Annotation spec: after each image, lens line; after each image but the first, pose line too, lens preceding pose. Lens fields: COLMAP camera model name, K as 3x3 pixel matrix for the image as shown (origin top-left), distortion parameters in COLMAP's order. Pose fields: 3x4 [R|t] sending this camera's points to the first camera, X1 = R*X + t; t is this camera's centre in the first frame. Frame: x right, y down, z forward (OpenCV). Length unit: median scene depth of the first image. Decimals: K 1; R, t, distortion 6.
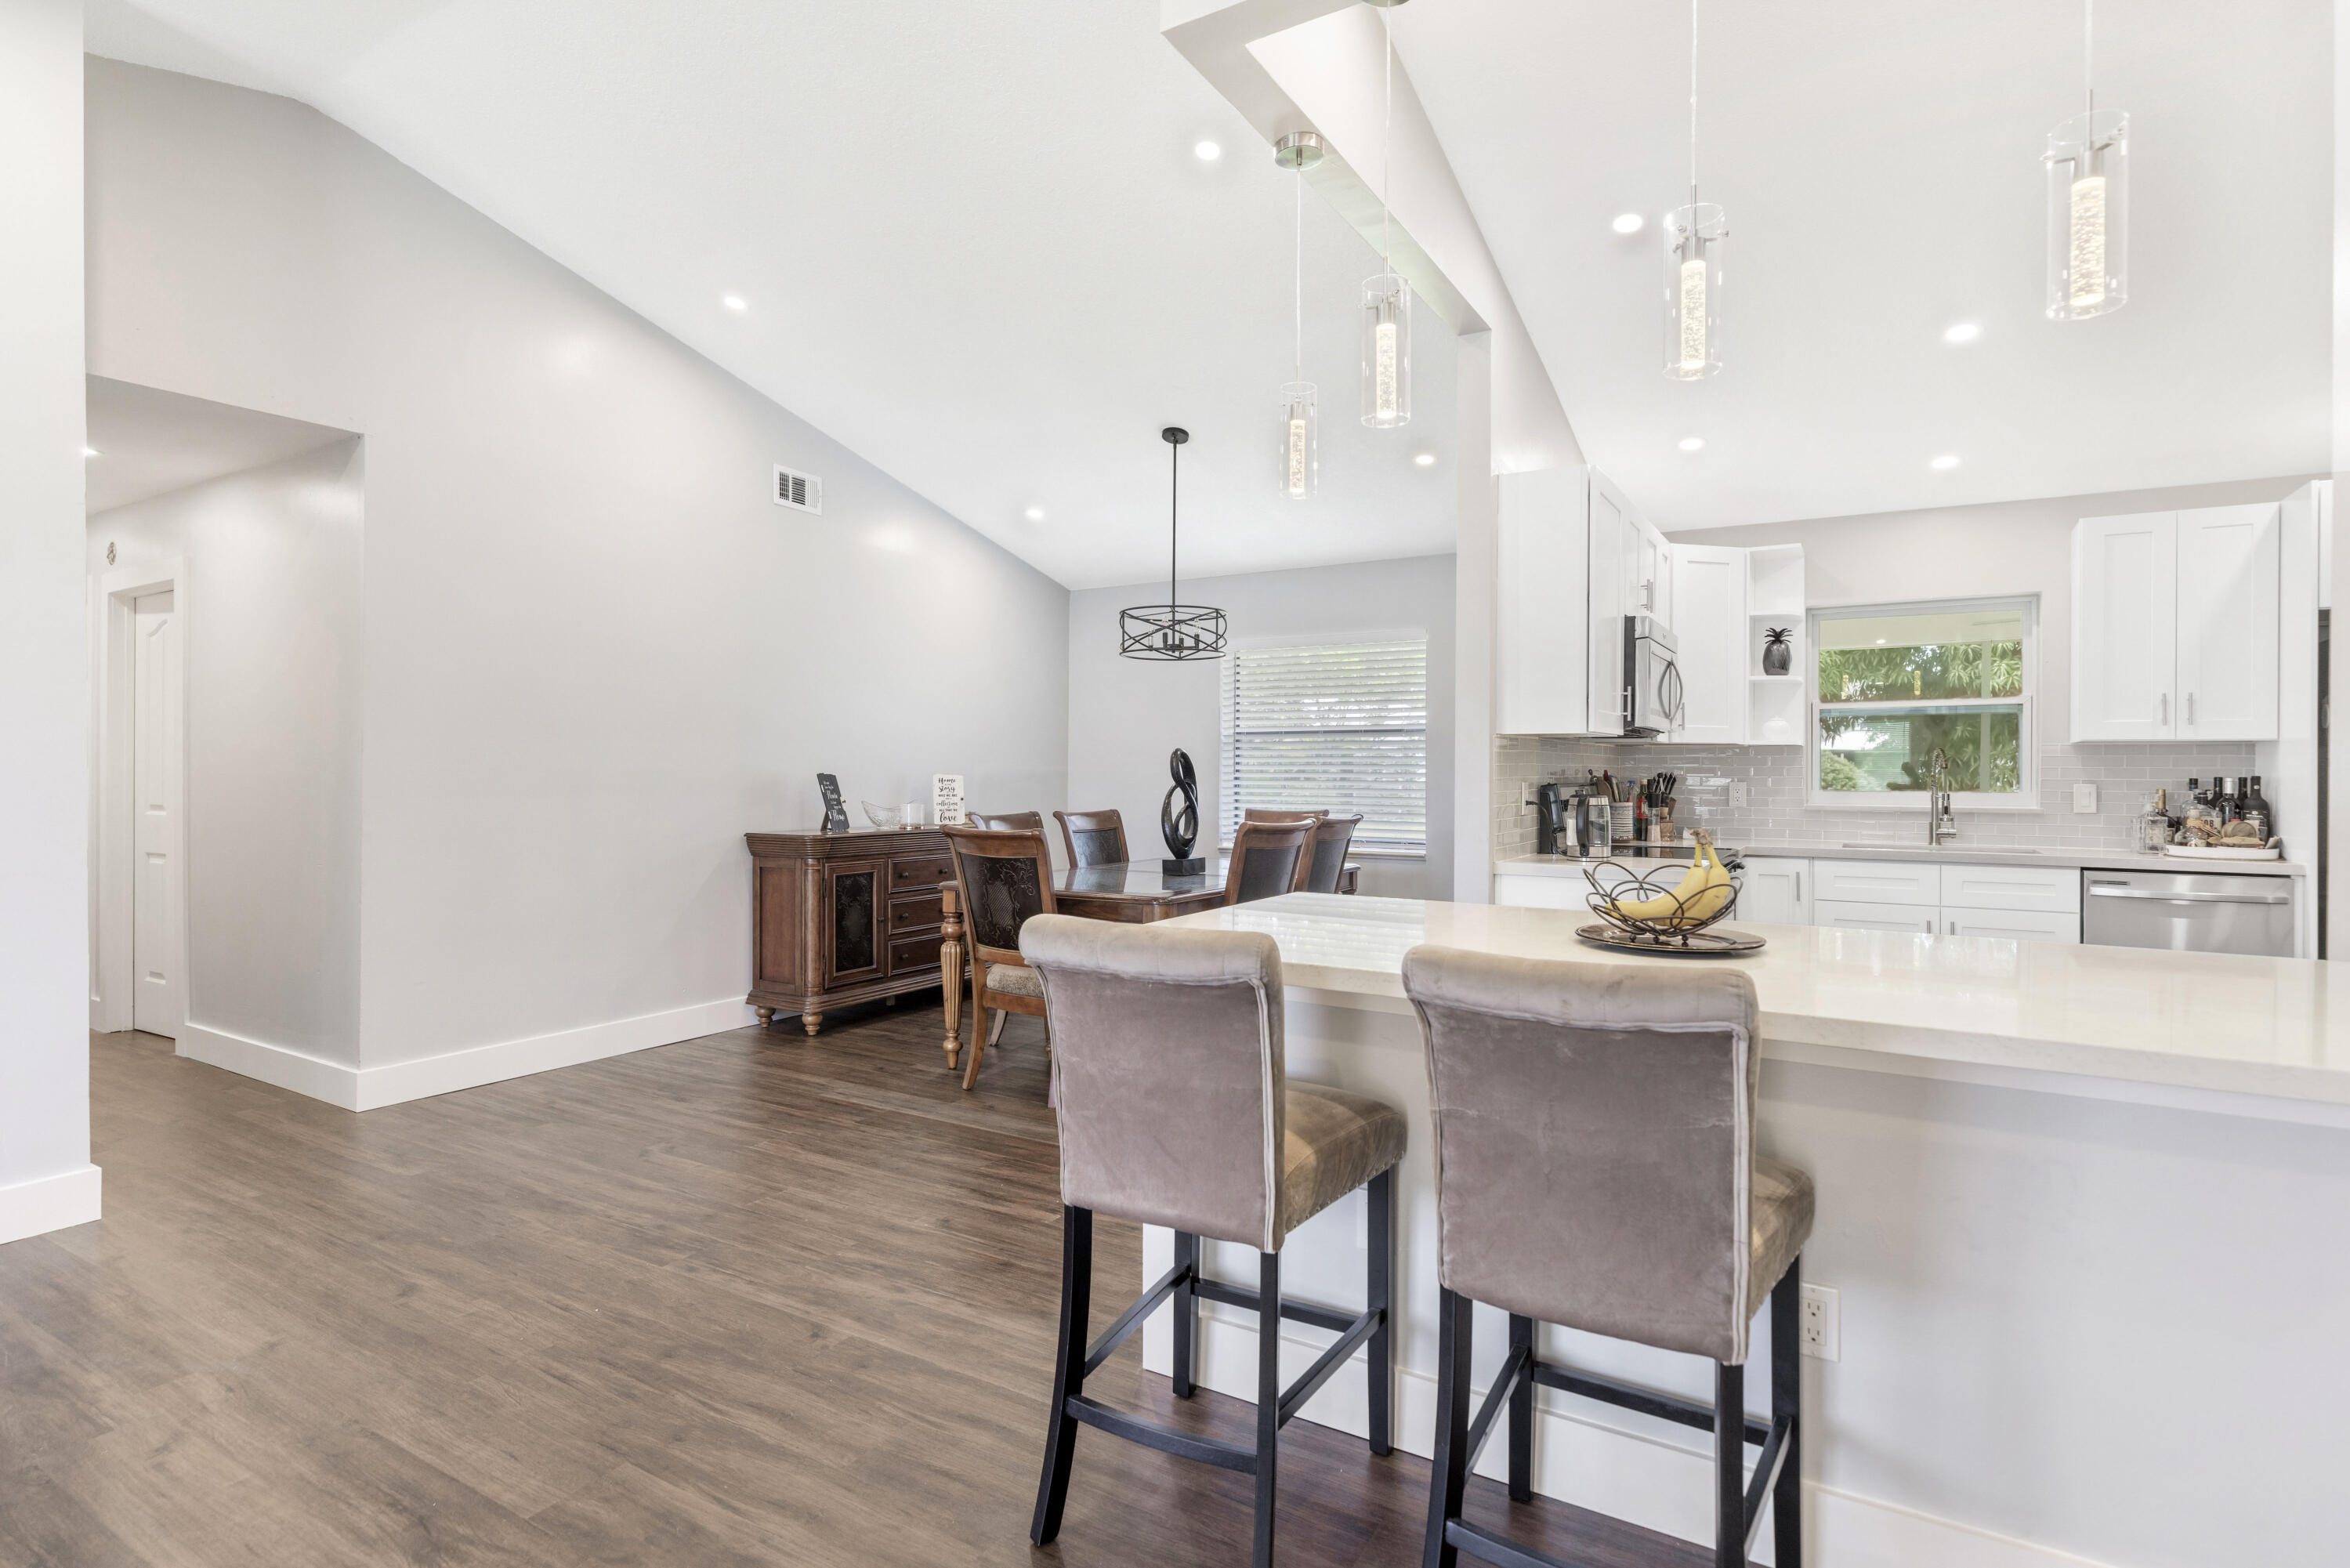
lens RADIAL K [[1166.2, 0, 1174.7], [0, 1166.2, 775.7], [0, 0, 1]] dist [-0.001031, -0.000503]
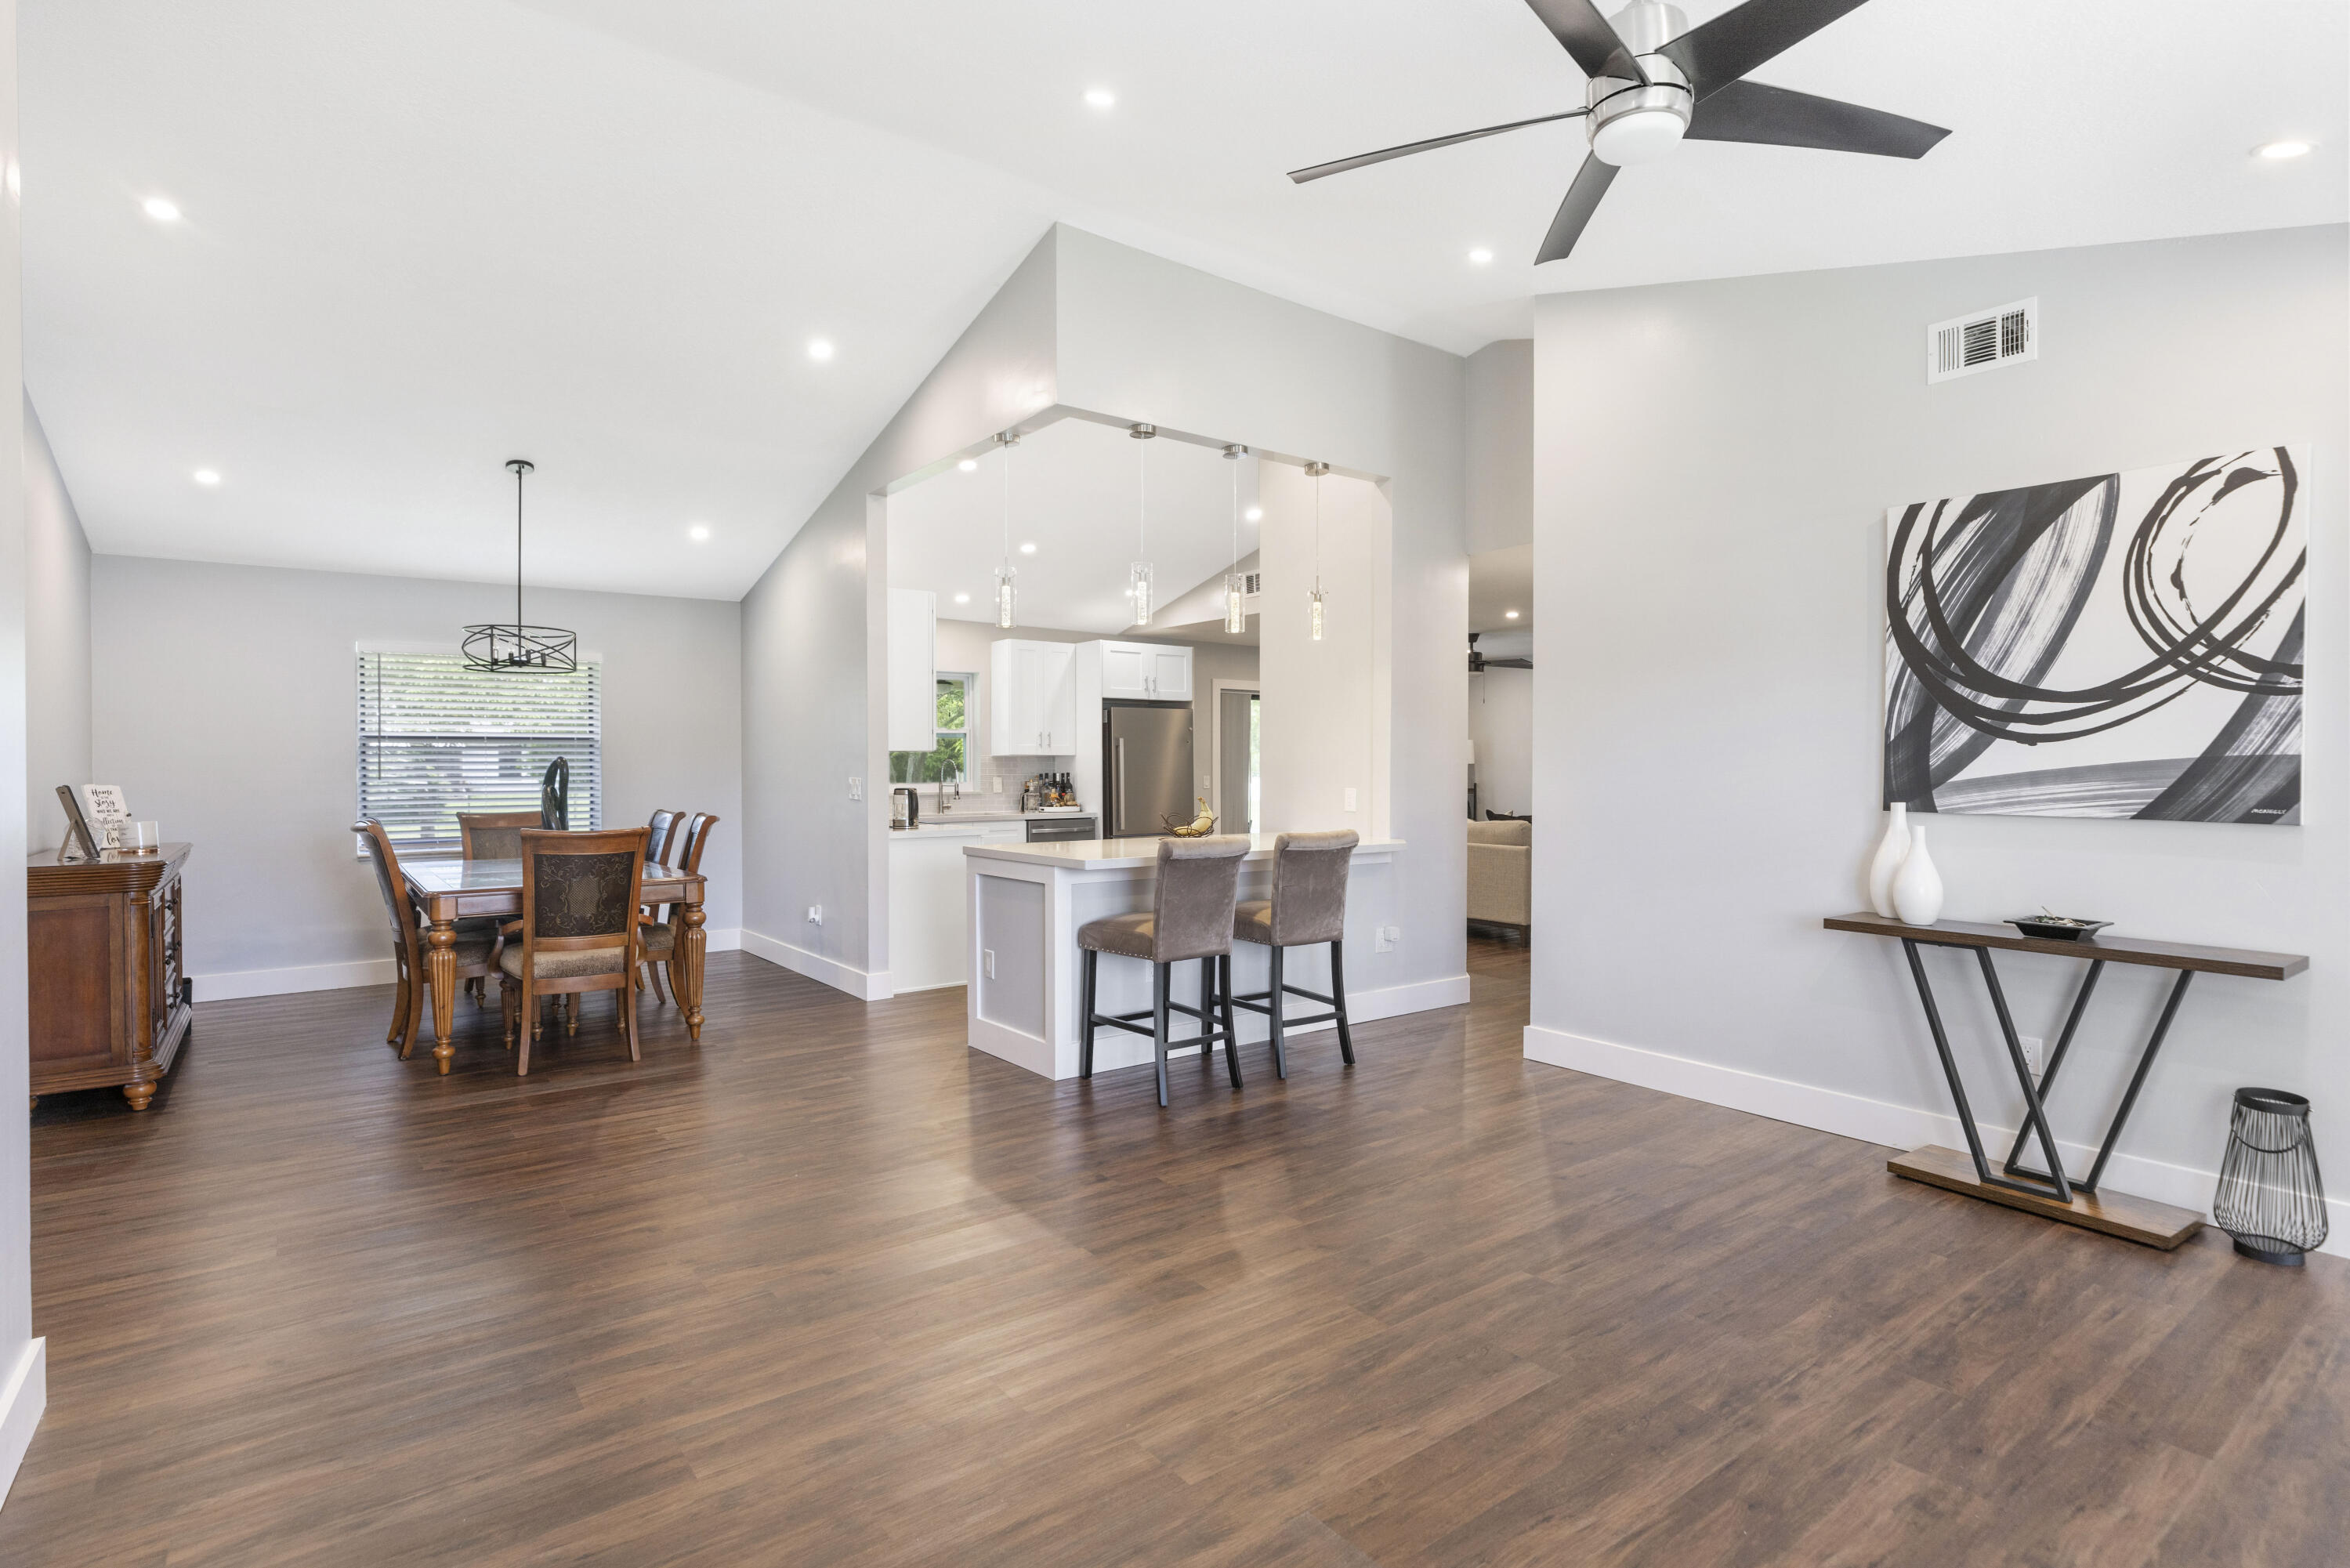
lens RADIAL K [[1155.0, 0, 1168.1], [0, 1155.0, 776.8], [0, 0, 1]] dist [-0.001808, 0.000861]
pose [[0.367967, -0.012775, 0.929751, -0.815413], [0.007438, 0.999914, 0.010795, -0.011647], [-0.929809, 0.002944, 0.368031, 0.046711]]
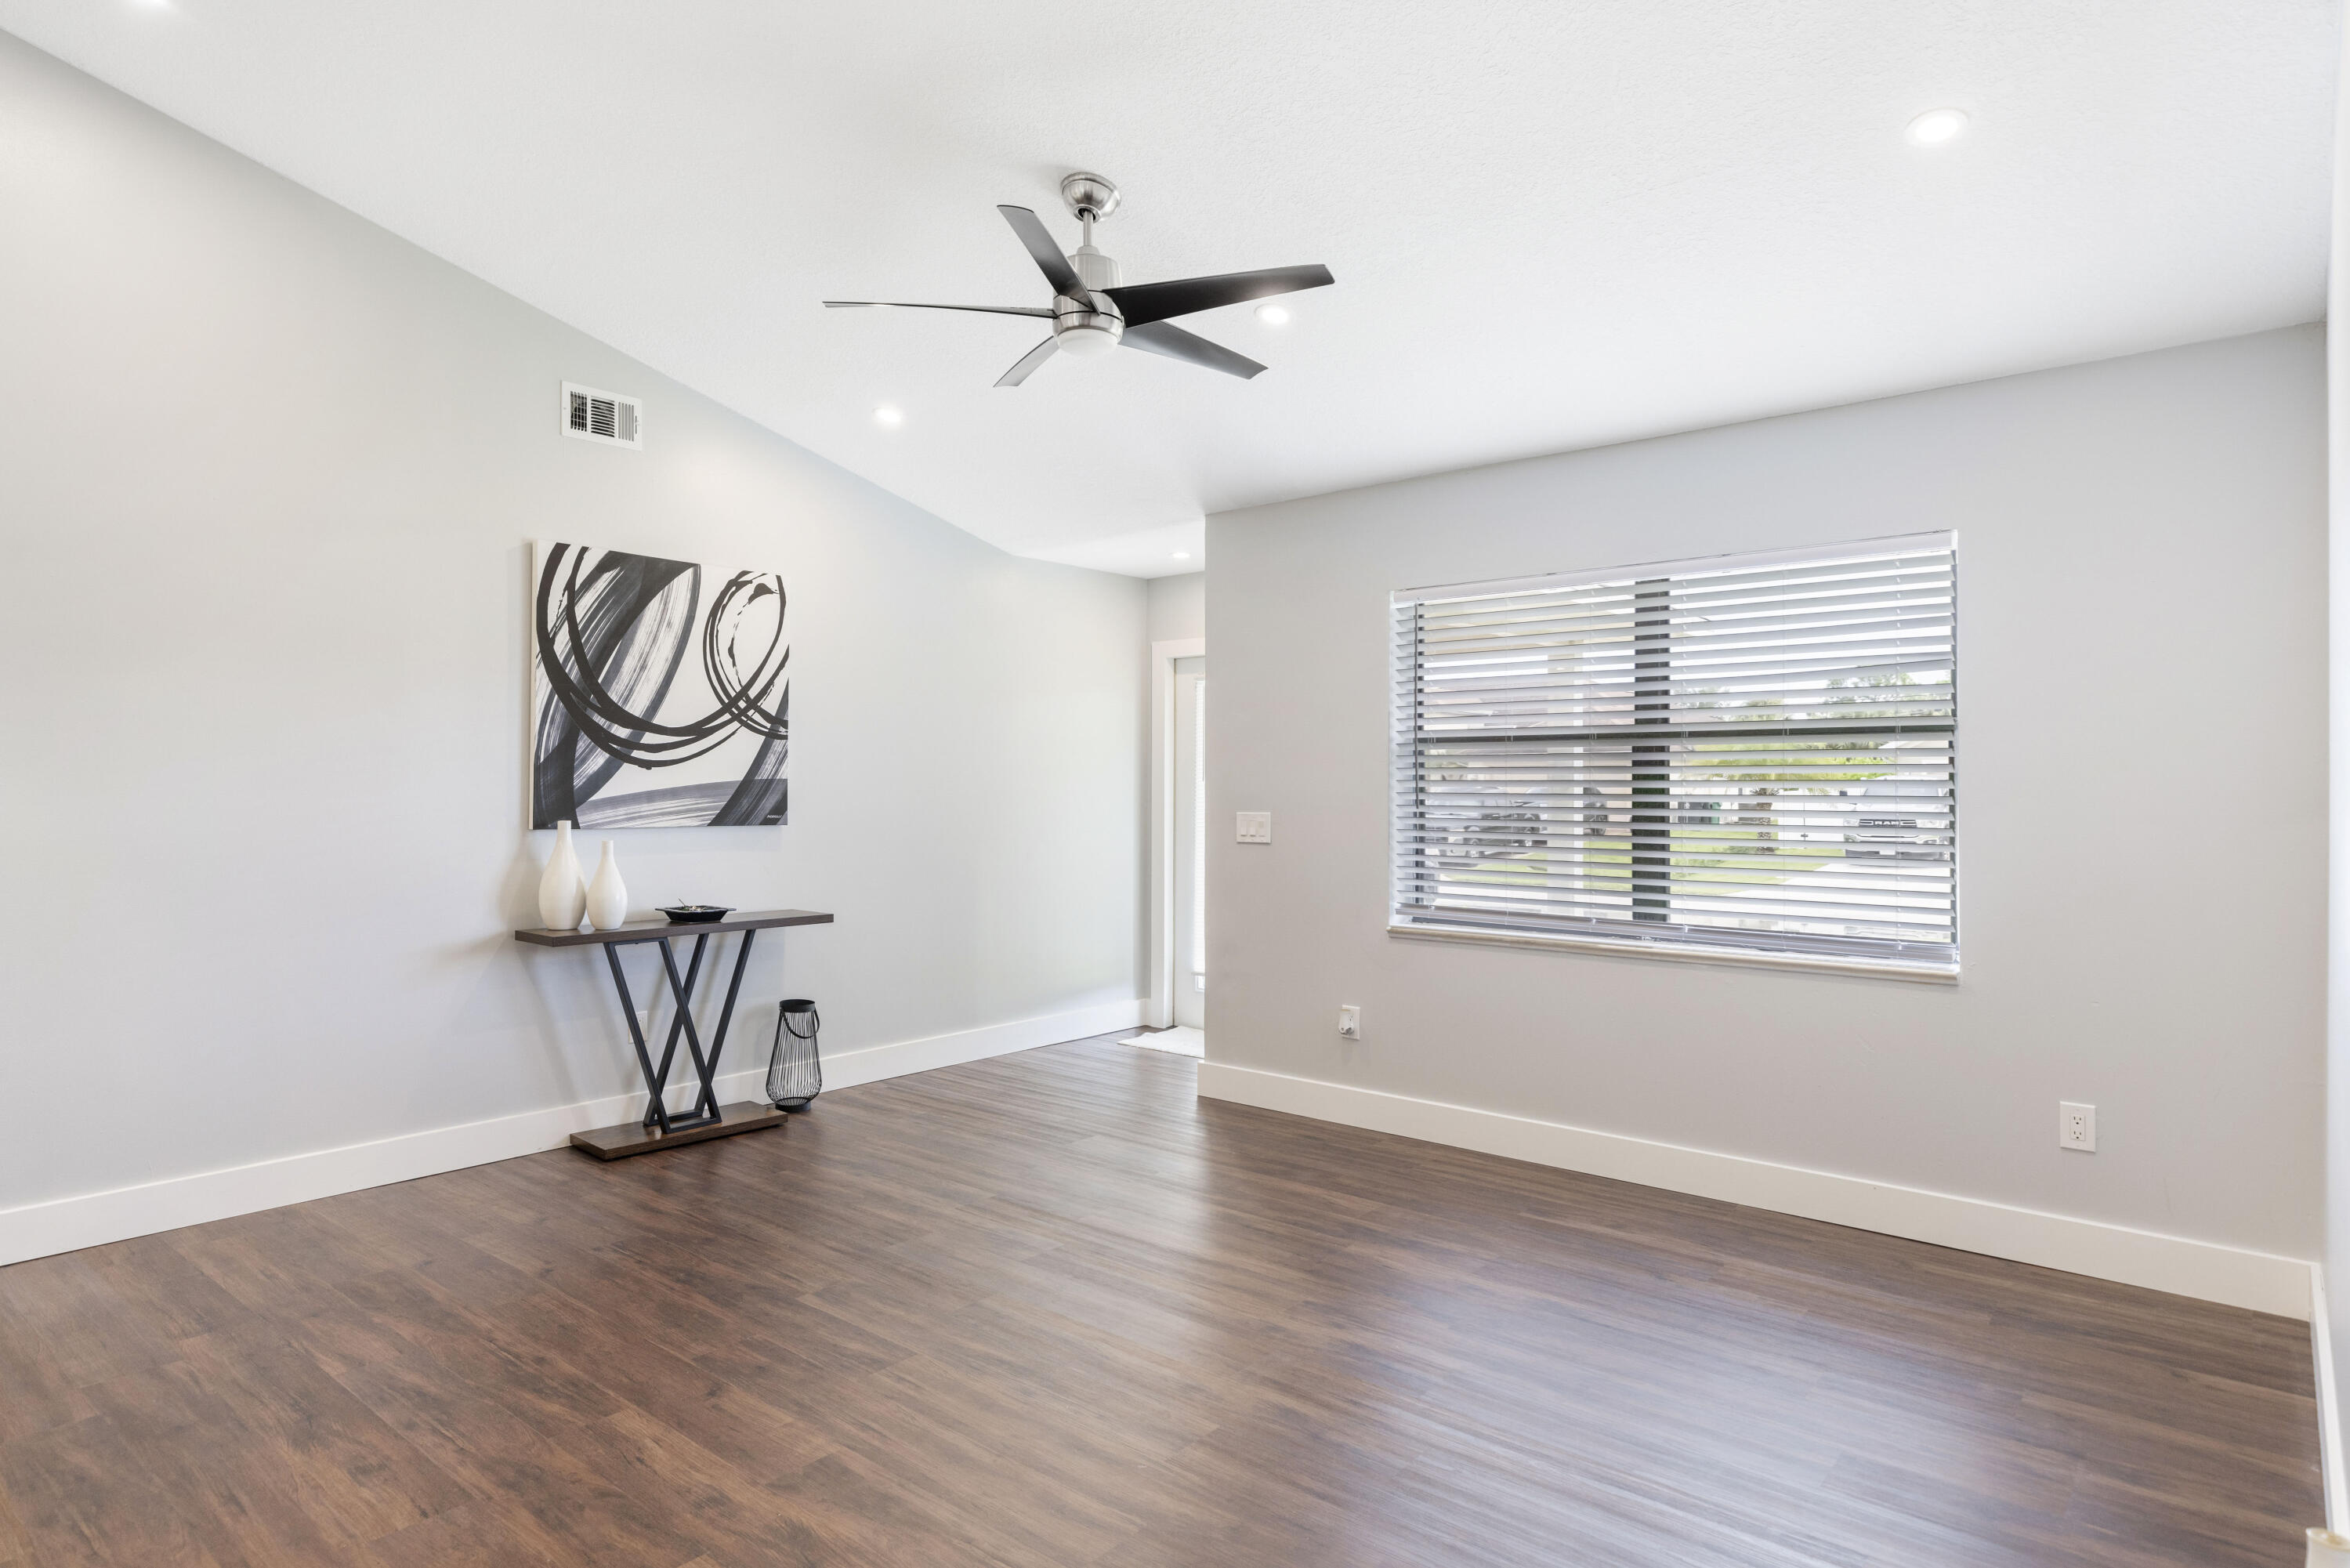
lens RADIAL K [[1291.8, 0, 1166.5], [0, 1291.8, 775.2], [0, 0, 1]] dist [0.000119, 0.002712]
pose [[-0.988069, -0.006271, 0.153881, -0.499719], [-0.006059, 0.999980, 0.001840, -0.018925], [-0.153890, 0.000886, -0.988088, 0.691599]]
